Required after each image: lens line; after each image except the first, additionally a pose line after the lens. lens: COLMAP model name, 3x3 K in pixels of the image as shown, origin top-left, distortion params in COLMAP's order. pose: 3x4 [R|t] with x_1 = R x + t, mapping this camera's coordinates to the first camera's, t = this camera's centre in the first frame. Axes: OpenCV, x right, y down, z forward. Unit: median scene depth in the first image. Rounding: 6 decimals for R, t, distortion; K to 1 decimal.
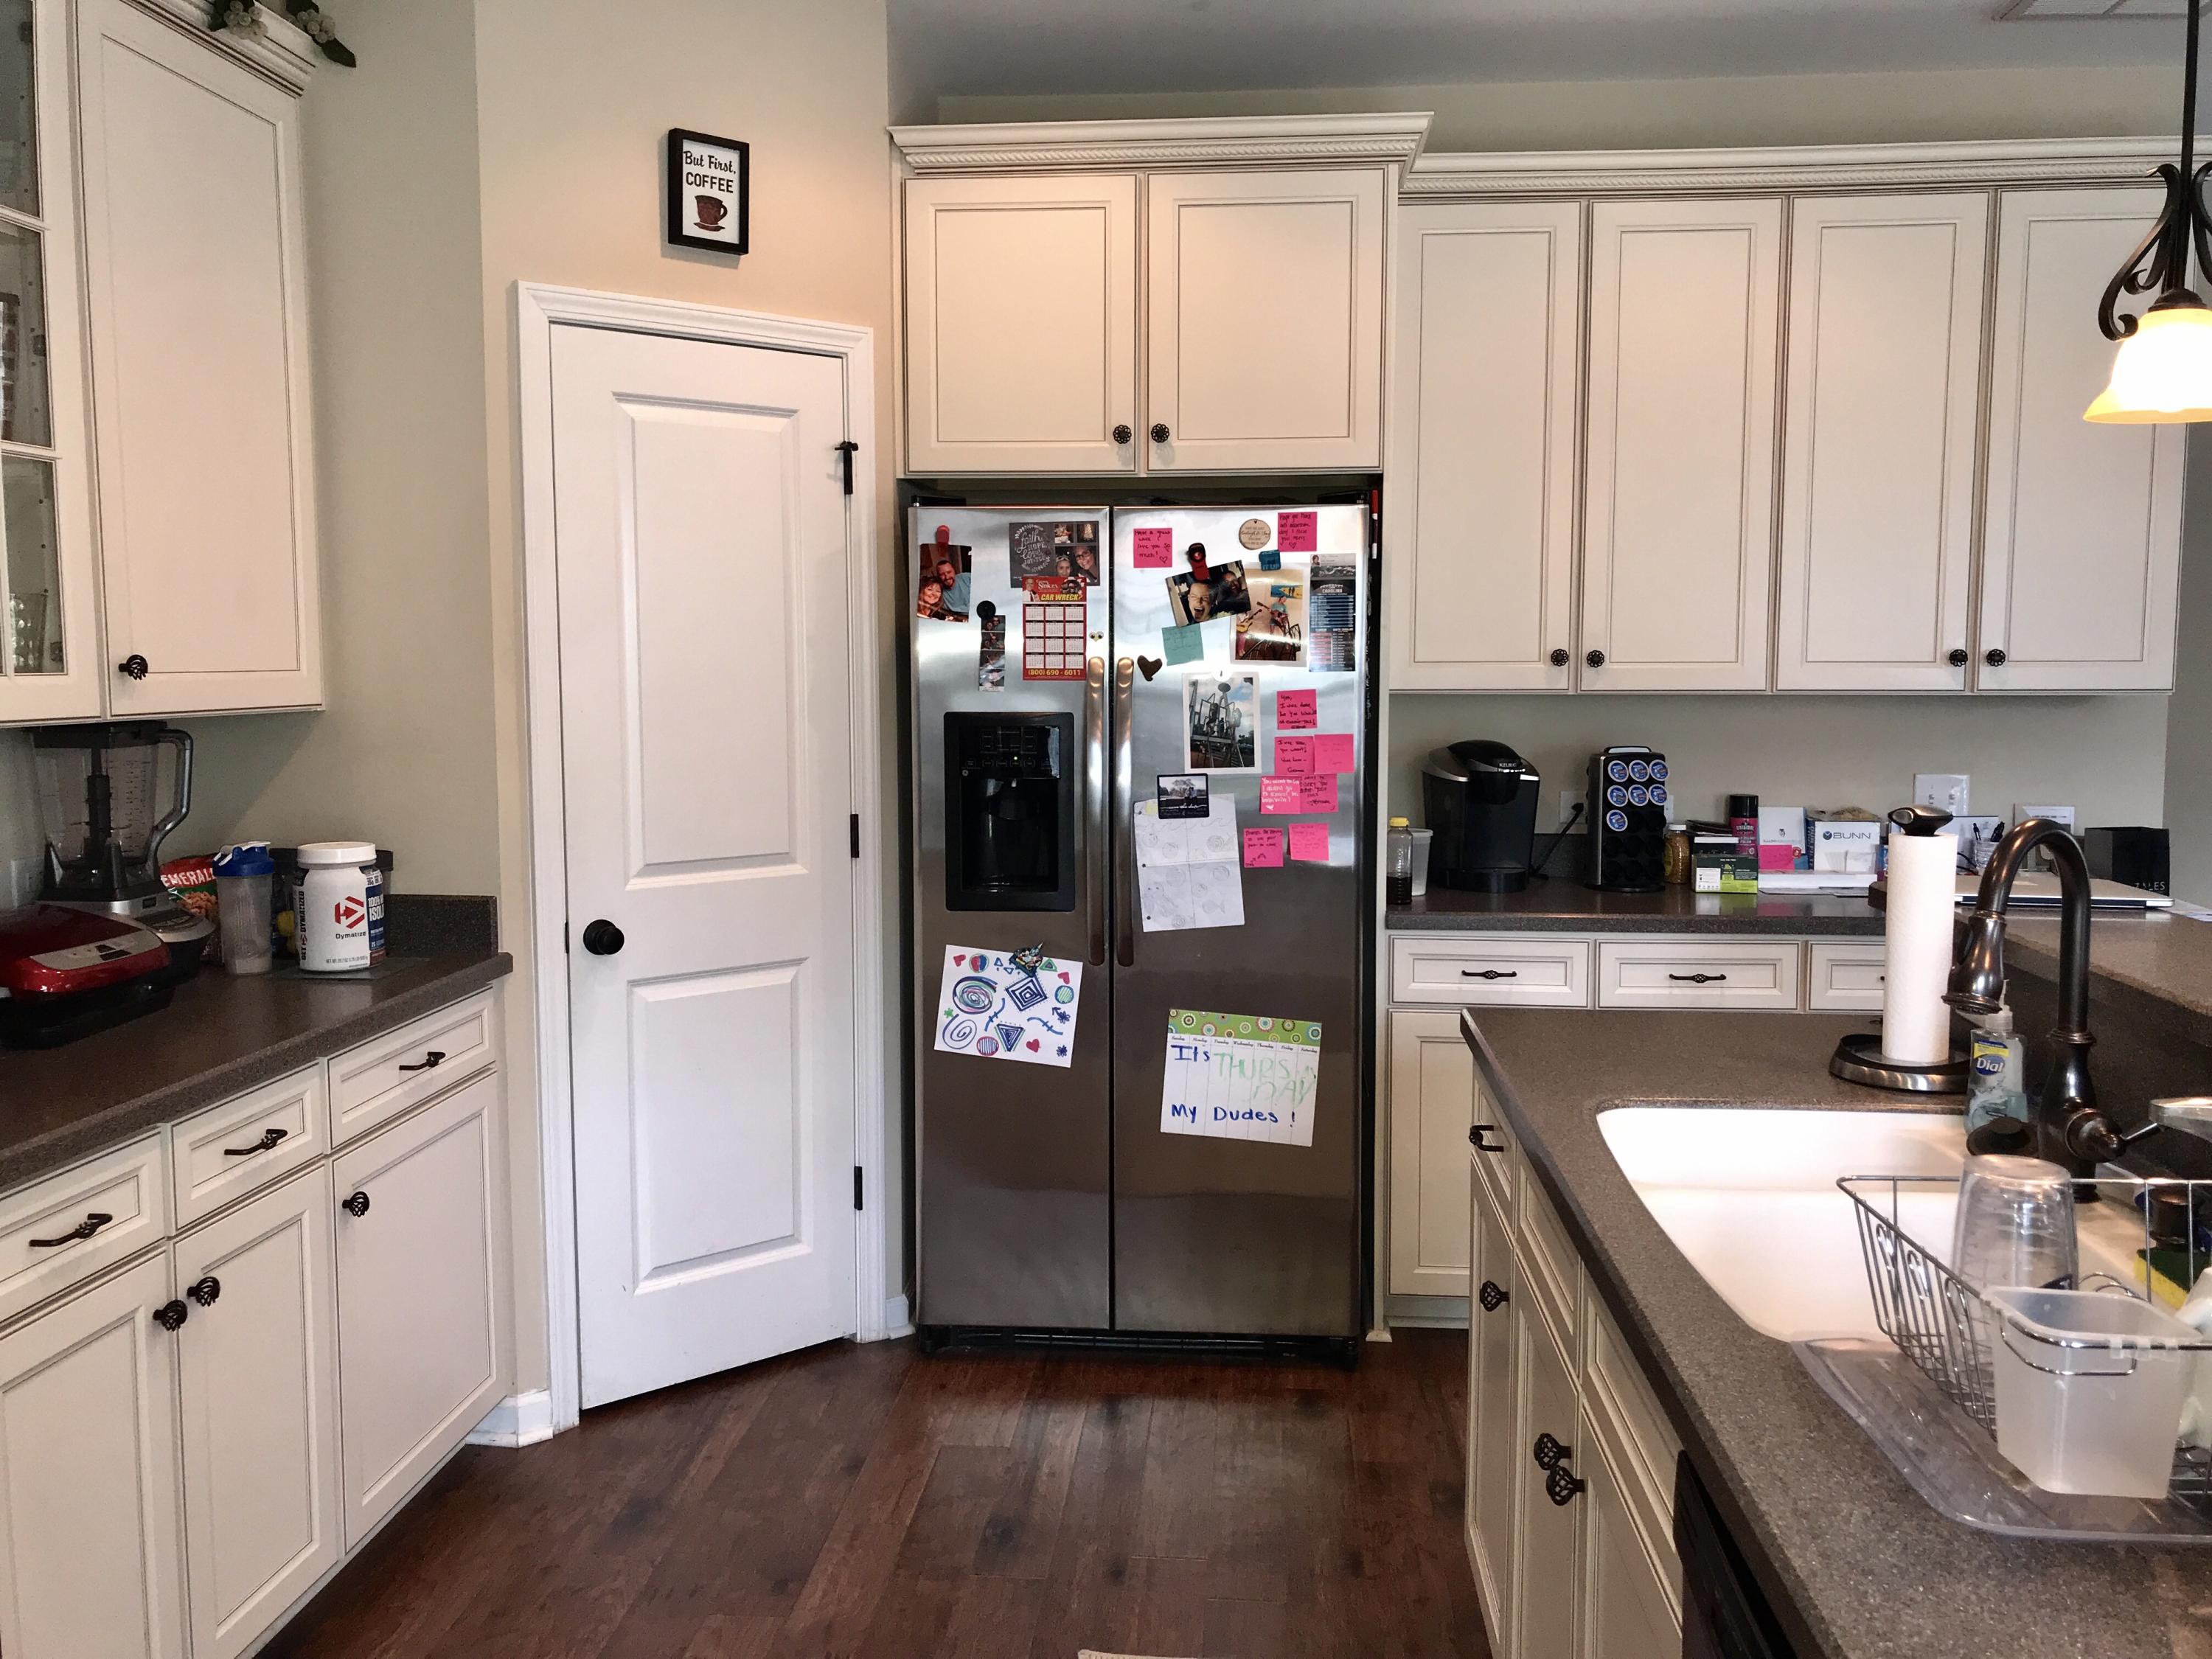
lens RADIAL K [[1831.8, 0, 1144.5], [0, 1831.8, 814.6], [0, 0, 1]] dist [0.036819, -0.029094]
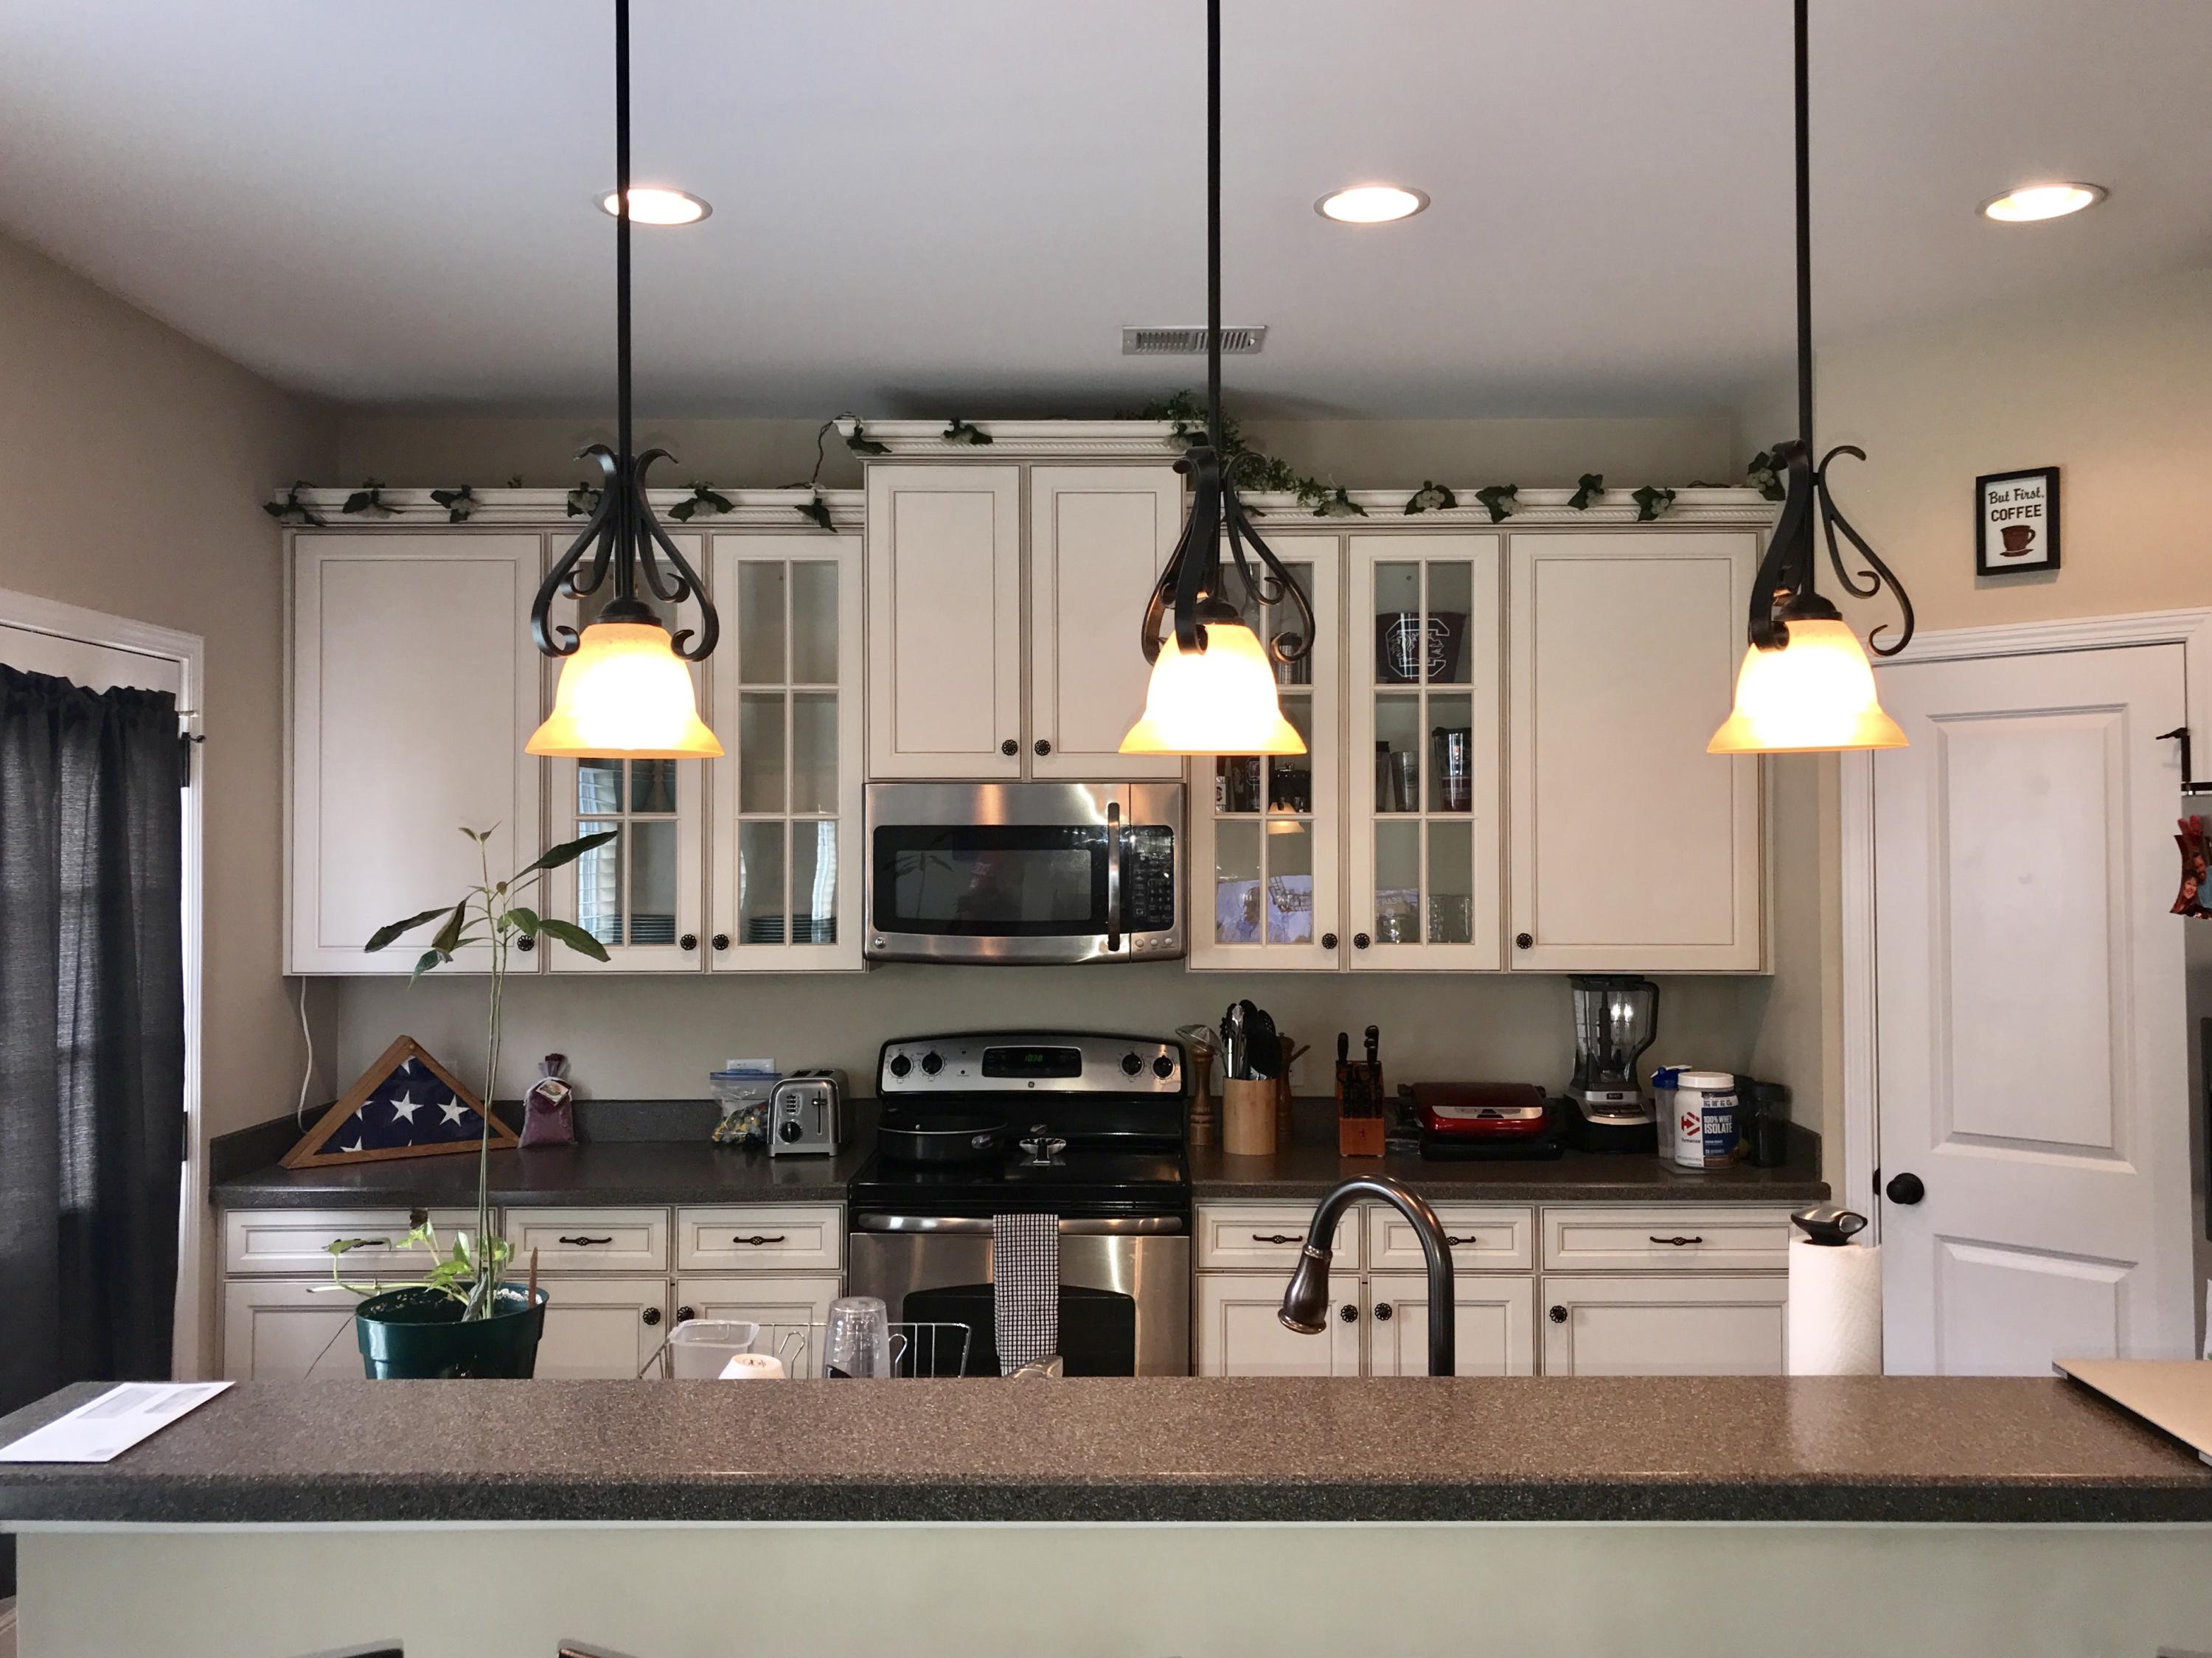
lens RADIAL K [[1831.6, 0, 1128.1], [0, 1831.6, 823.7], [0, 0, 1]] dist [0.036819, -0.029094]
pose [[0.075250, -0.018857, -0.996986, 0.809509], [-0.087753, 0.995817, -0.025458, -0.087144], [0.993296, 0.089405, 0.073280, 0.416886]]
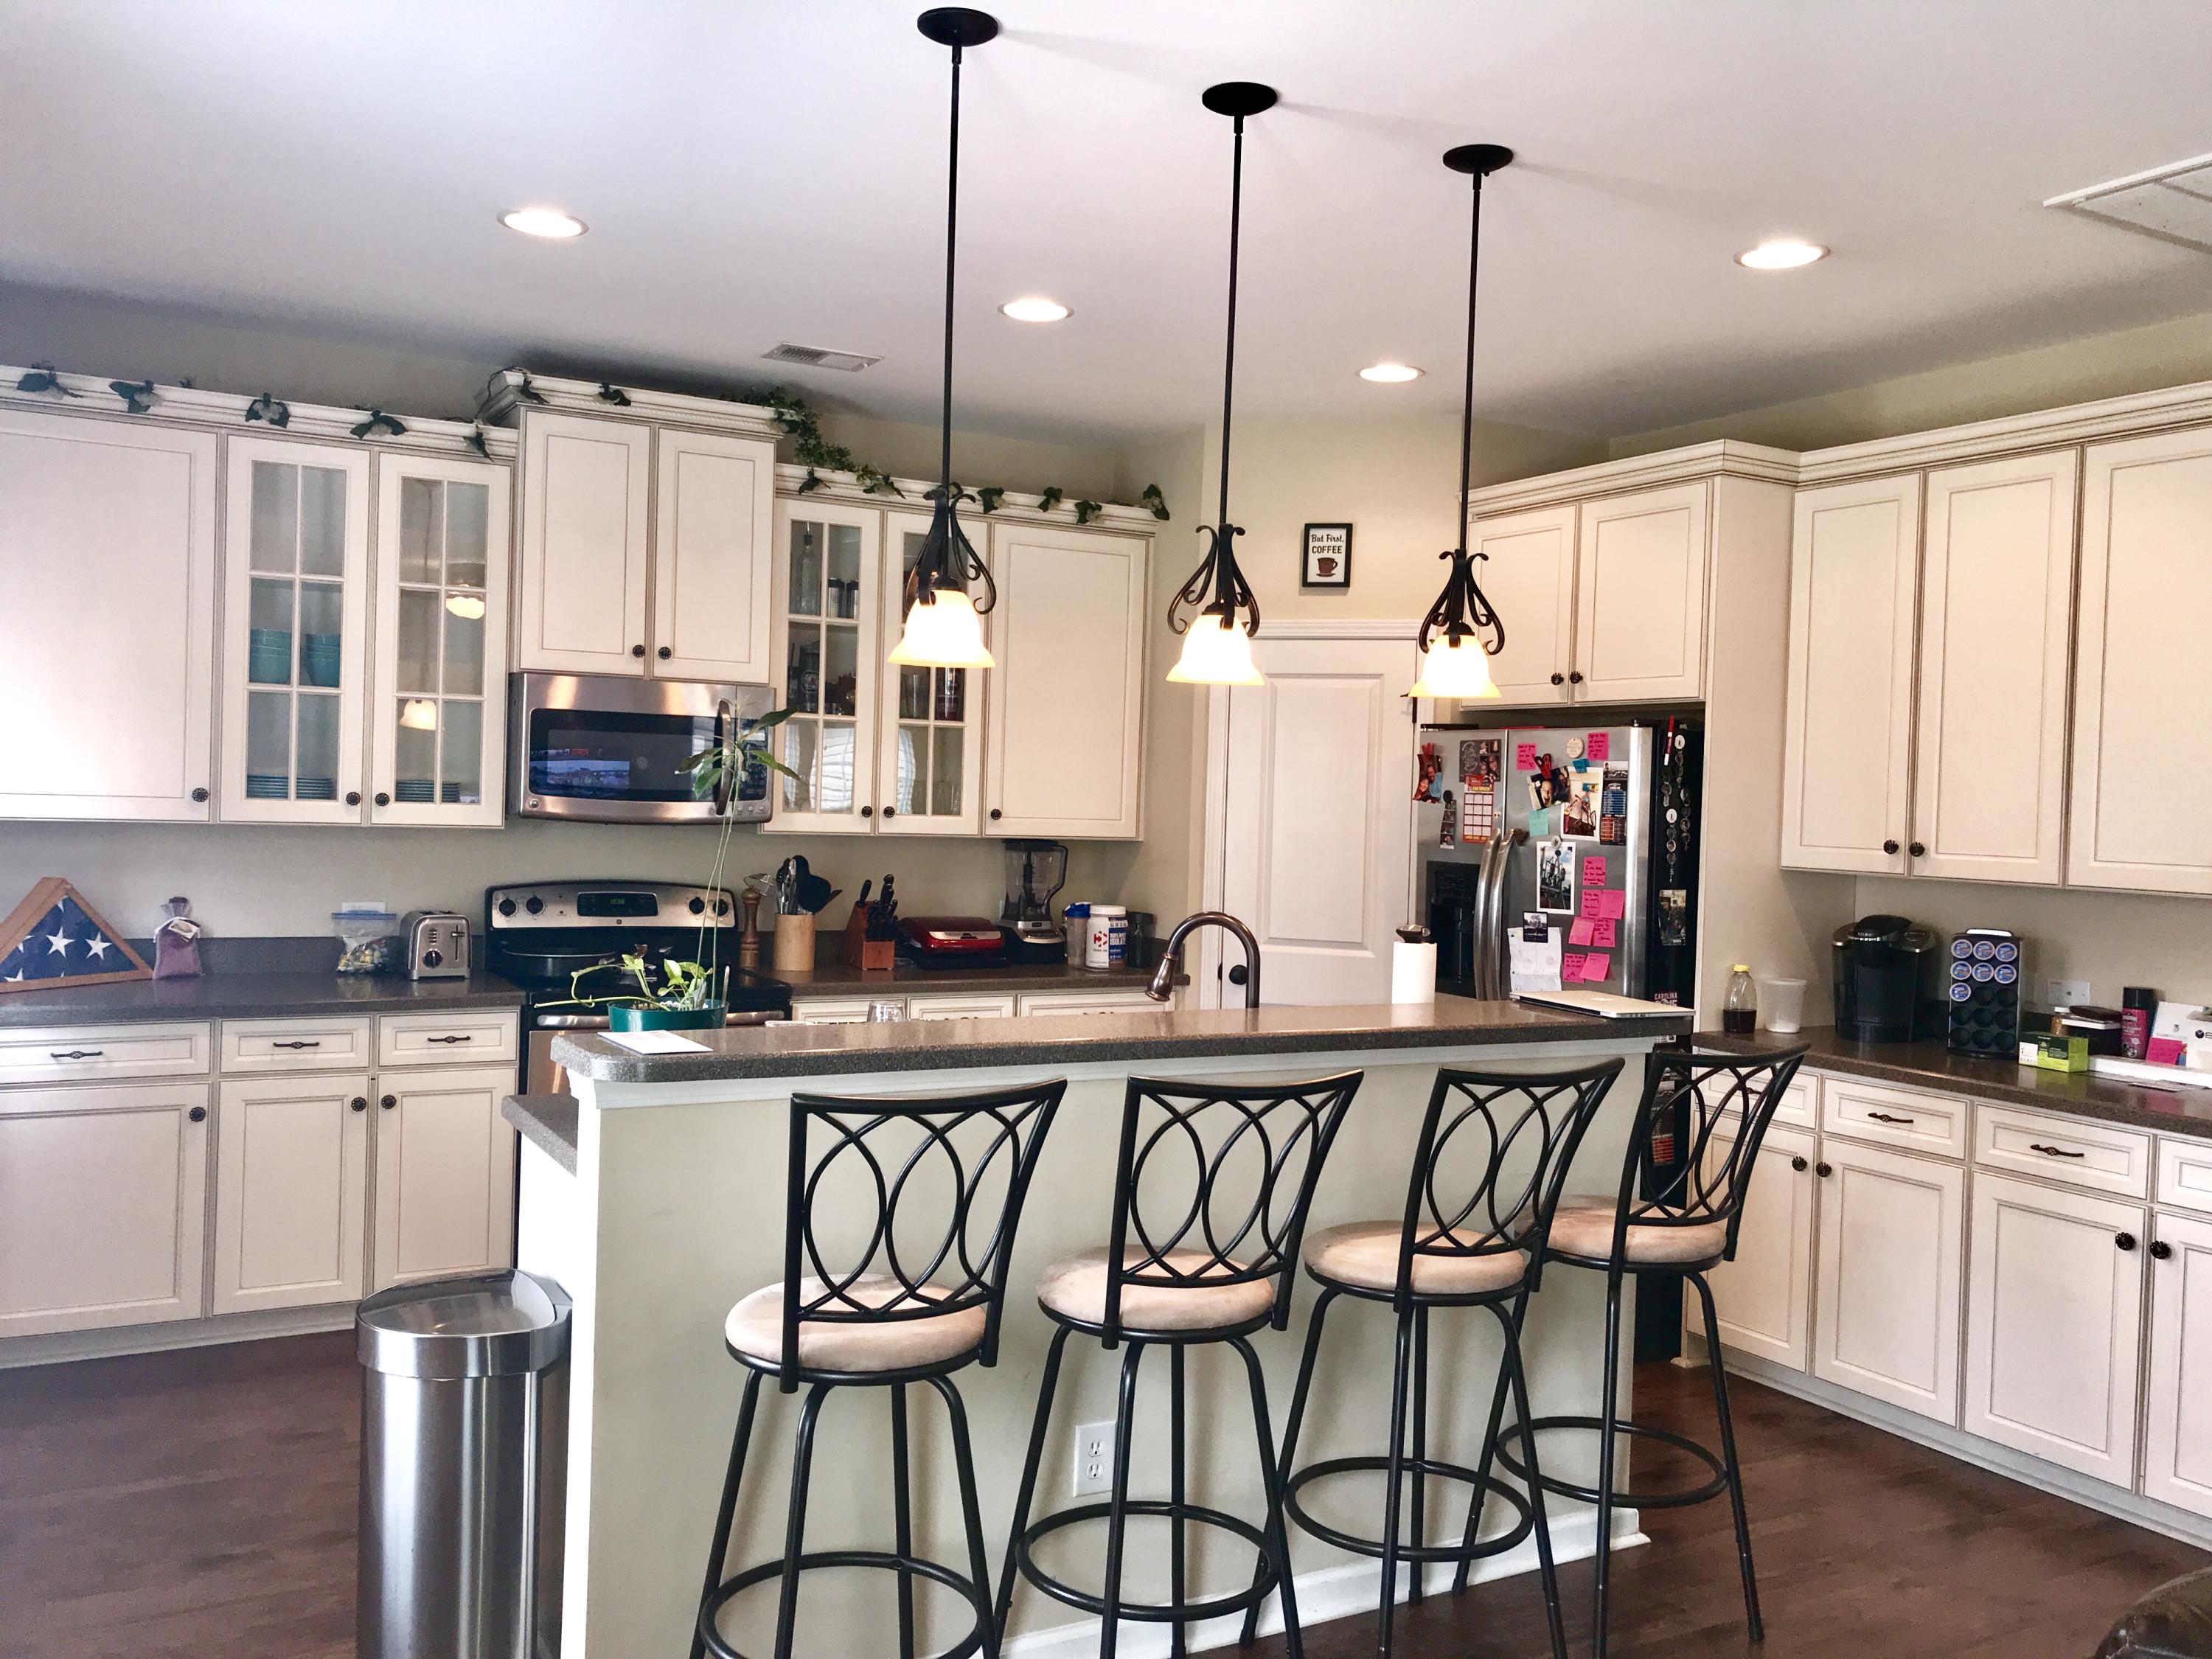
lens RADIAL K [[1831.8, 0, 1102.9], [0, 1831.8, 827.6], [0, 0, 1]] dist [0.036819, -0.029094]
pose [[0.549677, 0.033700, -0.834697, 1.102516], [-0.106962, 0.993801, -0.030315, -0.007826], [0.828501, 0.105945, 0.549874, -0.097708]]
